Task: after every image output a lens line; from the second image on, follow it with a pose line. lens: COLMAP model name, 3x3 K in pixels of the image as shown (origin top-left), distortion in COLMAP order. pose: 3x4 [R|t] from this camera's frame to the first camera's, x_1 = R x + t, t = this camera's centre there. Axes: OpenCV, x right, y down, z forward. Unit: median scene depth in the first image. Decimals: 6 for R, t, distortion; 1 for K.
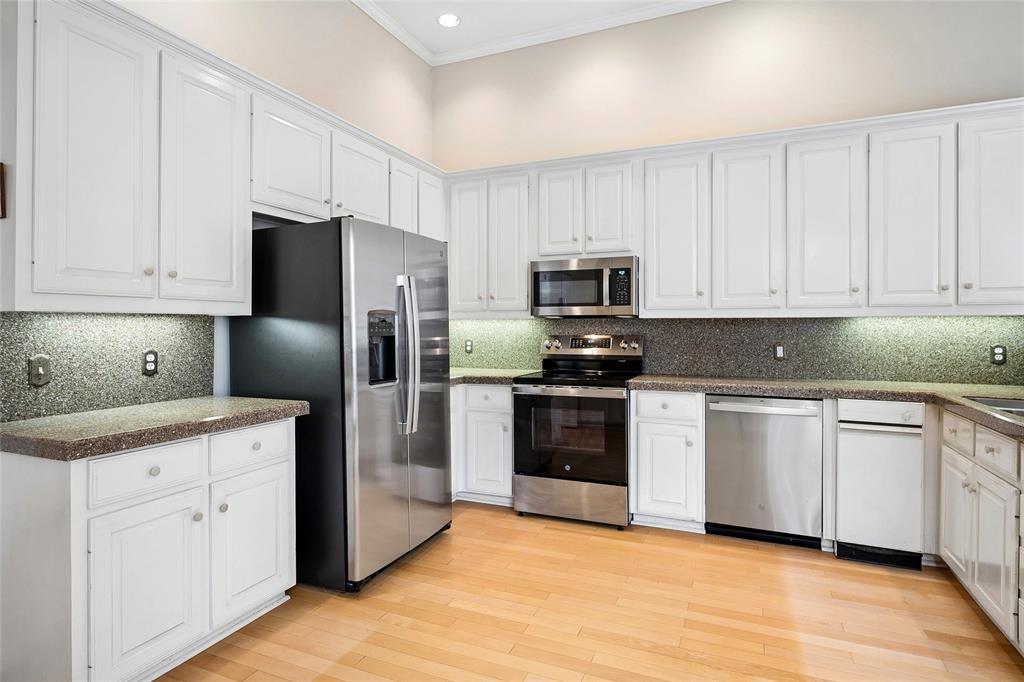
lens RADIAL K [[553.2, 0, 508.0], [0, 553.2, 322.7], [0, 0, 1]] dist [-0.002453, -0.000032]
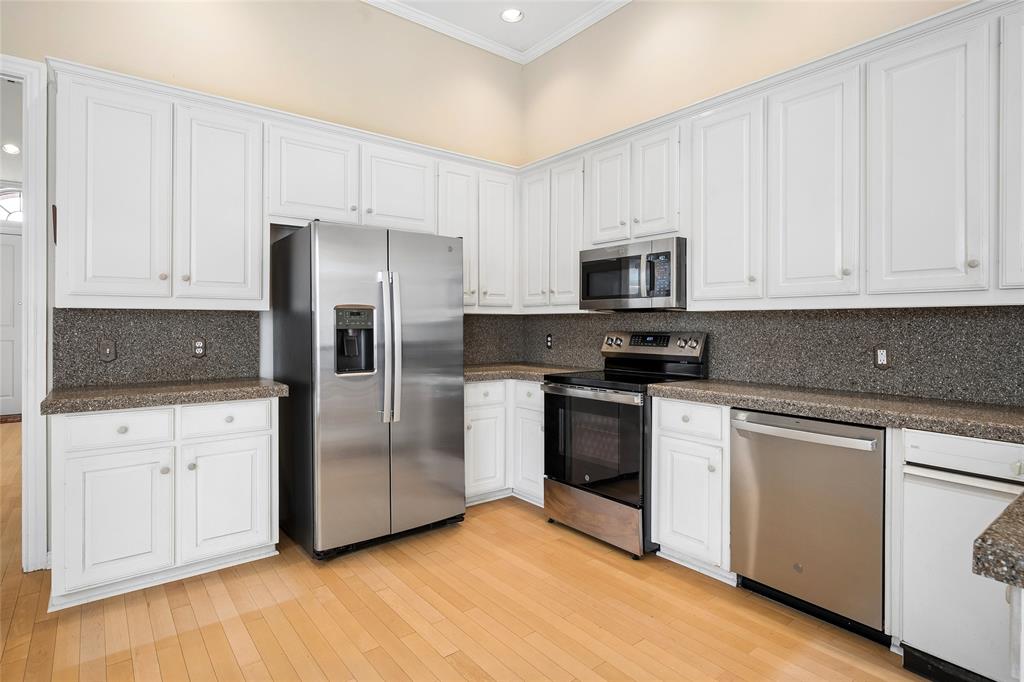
lens RADIAL K [[530.8, 0, 511.2], [0, 530.8, 322.5], [0, 0, 1]] dist [-0.002031, -0.000734]
pose [[0.880579, 0.001095, -0.473898, 0.432556], [-0.000012, 0.999997, 0.002288, 0.007656], [0.473899, -0.002009, 0.880577, 0.192975]]
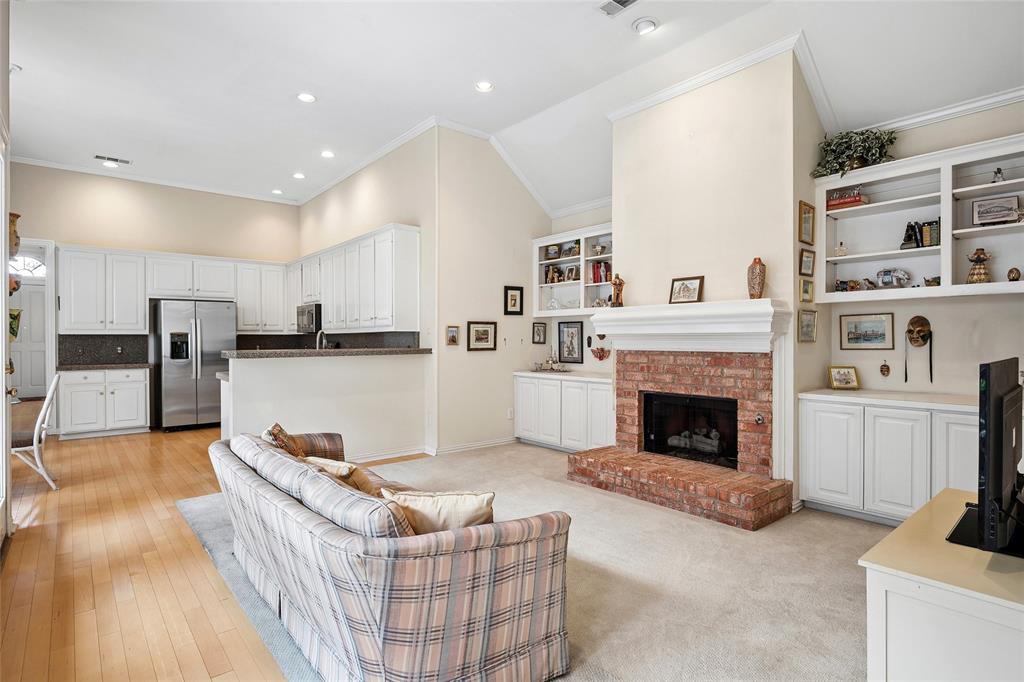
lens RADIAL K [[528.7, 0, 512.0], [0, 528.7, 341.0], [0, 0, 1]] dist [-0.001844, 0.000035]
pose [[0.894519, -0.001299, -0.447027, 1.967352], [0.005220, 0.999958, 0.007539, 0.008204], [0.446999, -0.009077, 0.894489, -0.489258]]
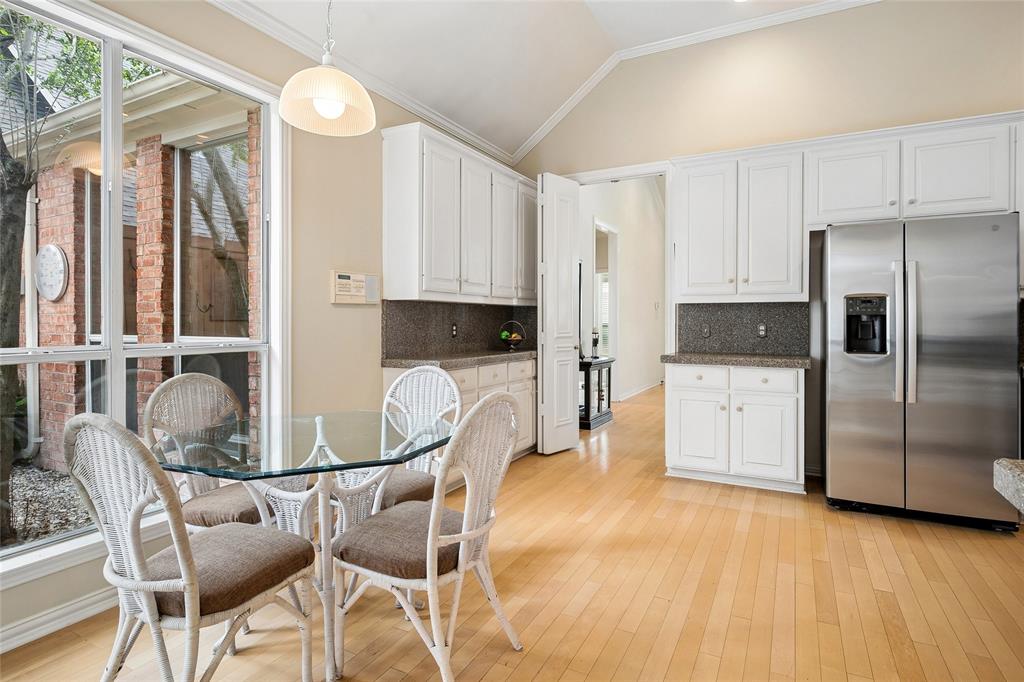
lens RADIAL K [[530.8, 0, 511.2], [0, 530.8, 322.5], [0, 0, 1]] dist [-0.002031, -0.000734]
pose [[-0.083982, 0.004885, -0.996455, 0.821040], [0.002632, 0.999986, 0.004681, 0.027373], [0.996464, -0.002230, -0.083993, 0.261459]]
